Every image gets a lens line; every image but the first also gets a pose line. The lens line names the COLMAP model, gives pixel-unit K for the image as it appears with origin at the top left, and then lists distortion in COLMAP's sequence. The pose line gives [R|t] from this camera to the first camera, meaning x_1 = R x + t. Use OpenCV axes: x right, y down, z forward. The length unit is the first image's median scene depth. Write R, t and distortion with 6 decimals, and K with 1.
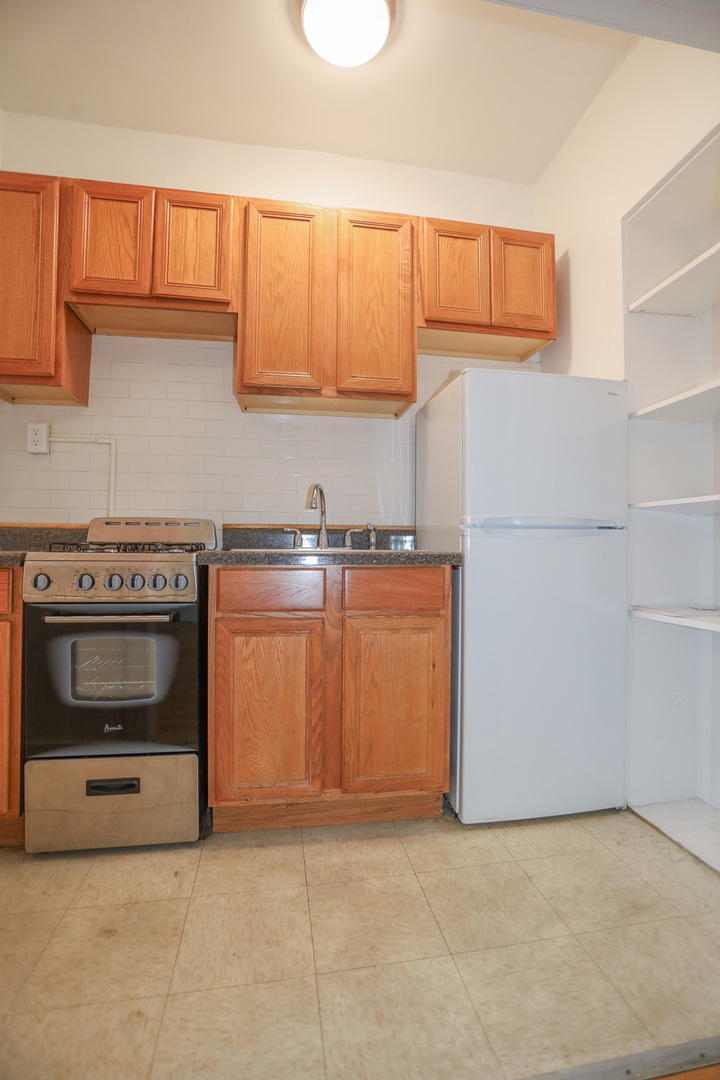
lens RADIAL K [[515.2, 0, 363.0], [0, 515.2, 537.0], [0, 0, 1]] dist [-0.063707, 0.022010]
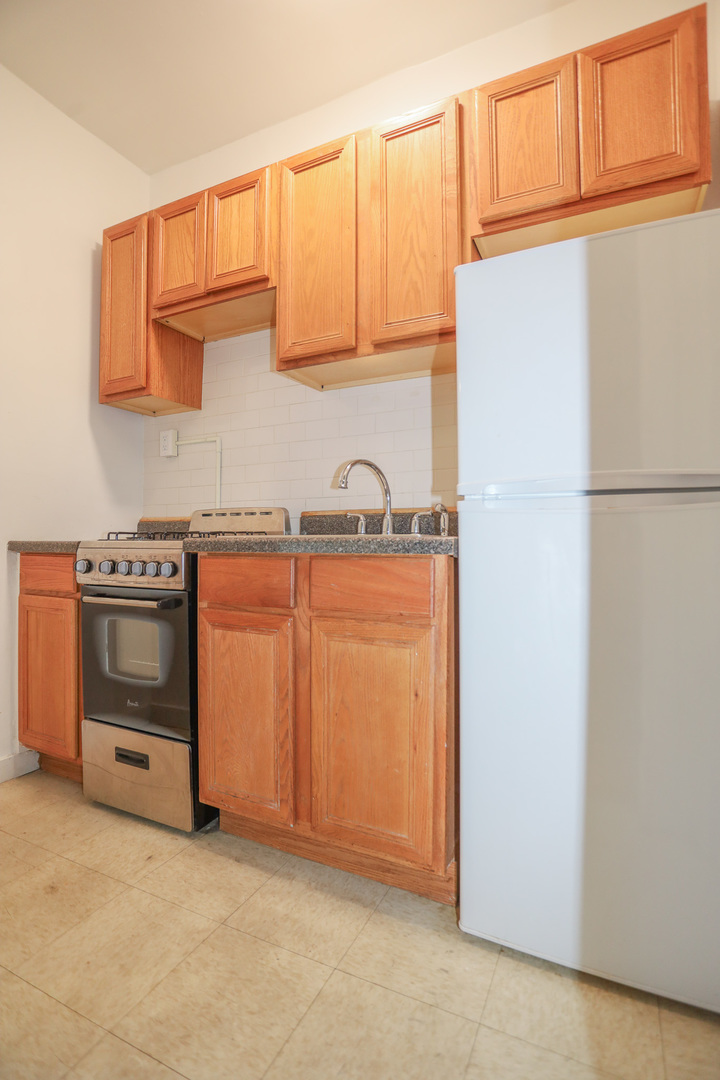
lens RADIAL K [[515.2, 0, 363.0], [0, 515.2, 537.0], [0, 0, 1]] dist [-0.063707, 0.022010]
pose [[0.819087, -0.011483, -0.573555, 0.483112], [0.017157, 0.999843, 0.004483, 0.024682], [0.573413, -0.013513, 0.819155, 0.366656]]
